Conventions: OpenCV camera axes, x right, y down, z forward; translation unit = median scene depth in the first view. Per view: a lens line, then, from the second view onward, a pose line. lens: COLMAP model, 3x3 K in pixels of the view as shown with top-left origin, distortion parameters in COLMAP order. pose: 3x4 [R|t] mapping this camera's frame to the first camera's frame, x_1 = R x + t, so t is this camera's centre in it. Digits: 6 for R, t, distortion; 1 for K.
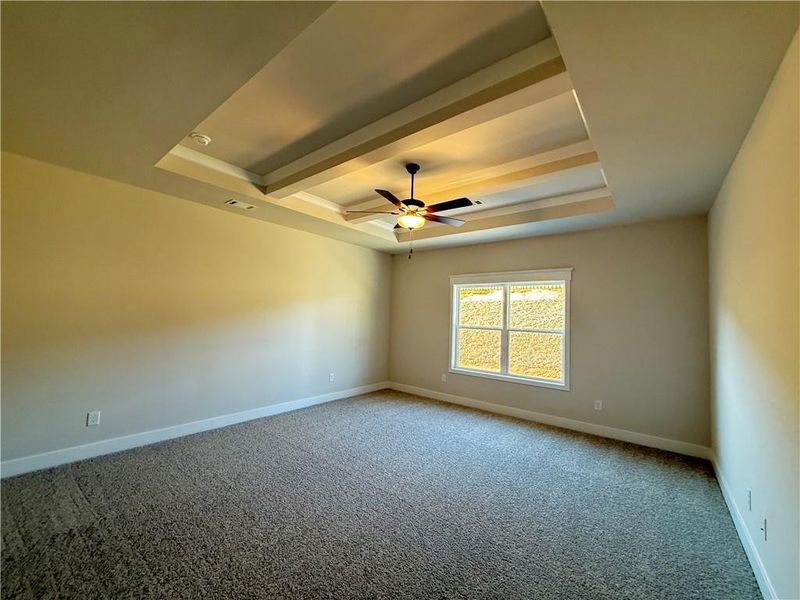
lens RADIAL K [[319.6, 0, 399.7], [0, 319.6, 300.7], [0, 0, 1]] dist [0.000148, -0.000046]
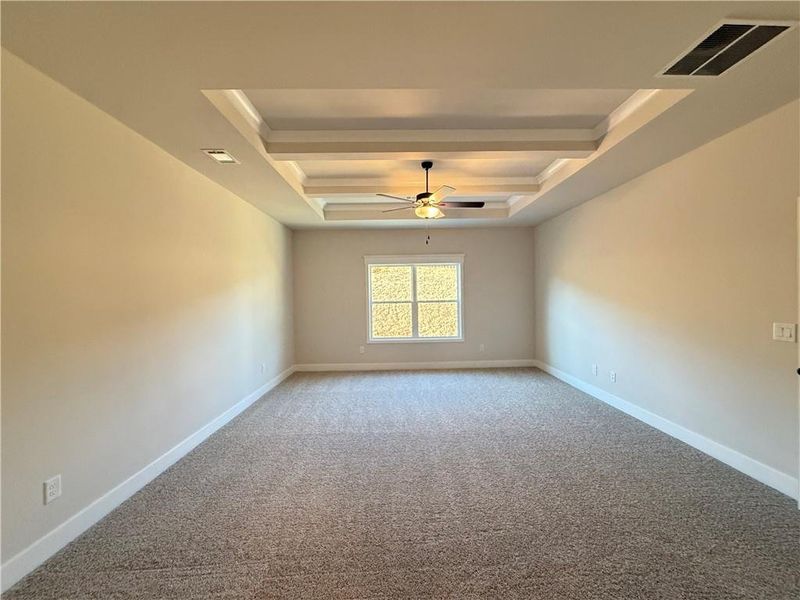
lens RADIAL K [[319.6, 0, 400.1], [0, 319.6, 299.0], [0, 0, 1]] dist [0.000148, -0.000046]
pose [[0.763627, -0.053932, 0.643401, -0.511275], [0.012114, 0.997527, 0.069239, -0.006693], [-0.645544, -0.045079, 0.762392, 0.098498]]
